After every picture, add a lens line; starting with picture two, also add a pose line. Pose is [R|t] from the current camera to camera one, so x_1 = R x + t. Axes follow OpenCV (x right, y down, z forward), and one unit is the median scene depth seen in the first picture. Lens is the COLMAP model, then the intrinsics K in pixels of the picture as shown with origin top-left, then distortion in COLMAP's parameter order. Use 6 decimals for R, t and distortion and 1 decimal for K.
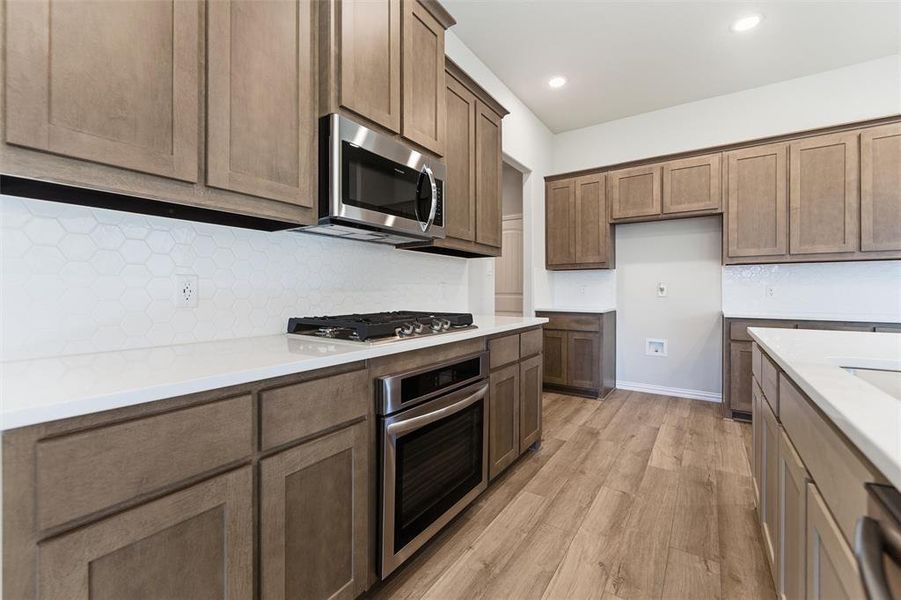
lens RADIAL K [[378.2, 0, 451.5], [0, 378.2, 291.8], [0, 0, 1]] dist [-0.002442, -0.000376]
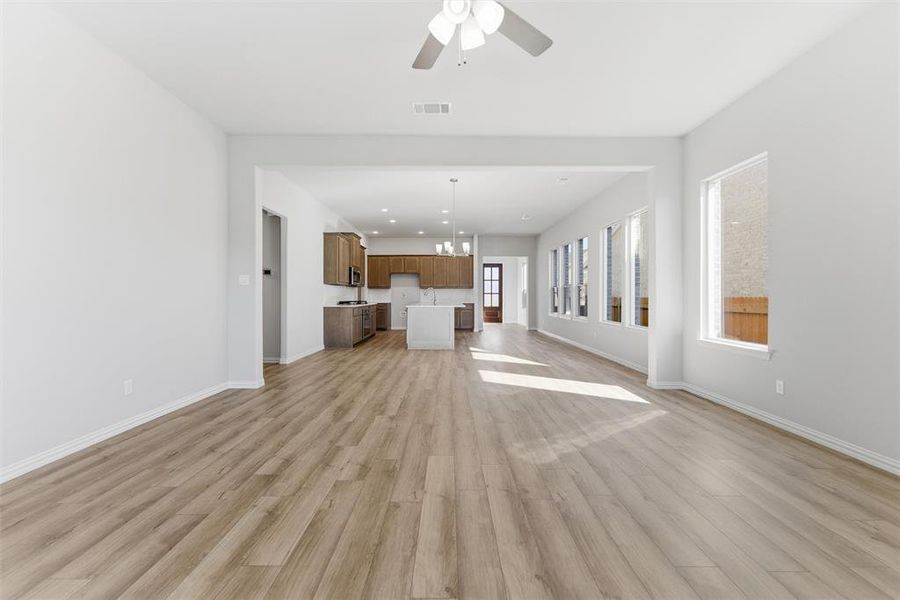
lens RADIAL K [[370.5, 0, 449.8], [0, 370.5, 292.8], [0, 0, 1]] dist [-0.000782, -0.000731]
pose [[0.829807, 0.004172, 0.558035, -1.040090], [0.002394, 0.999936, -0.011035, 0.006060], [-0.558046, 0.010493, 0.829744, -2.159677]]
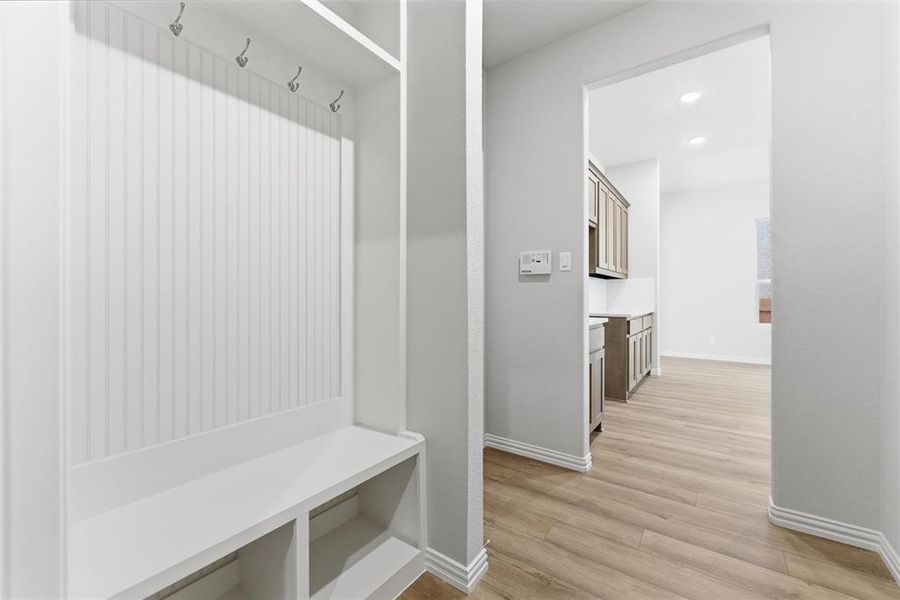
lens RADIAL K [[374.1, 0, 449.7], [0, 374.1, 294.5], [0, 0, 1]] dist [-0.002471, -0.000496]
pose [[0.022235, 0.000545, 0.999753, -0.483842], [0.001607, 0.999999, -0.000581, -0.006020], [-0.999751, 0.001620, 0.022234, 1.541436]]
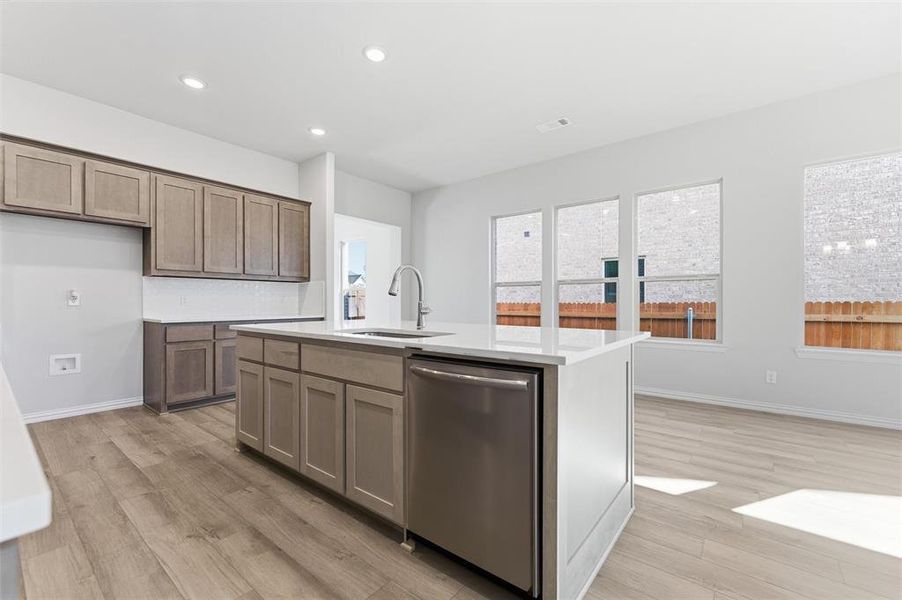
lens RADIAL K [[378.2, 0, 447.7], [0, 378.2, 301.4], [0, 0, 1]] dist [-0.000137, 0.000272]
pose [[0.084811, 0.001875, 0.996395, -0.319181], [0.002540, 0.999995, -0.002098, 0.007497], [-0.996394, 0.002709, 0.084806, 0.058495]]
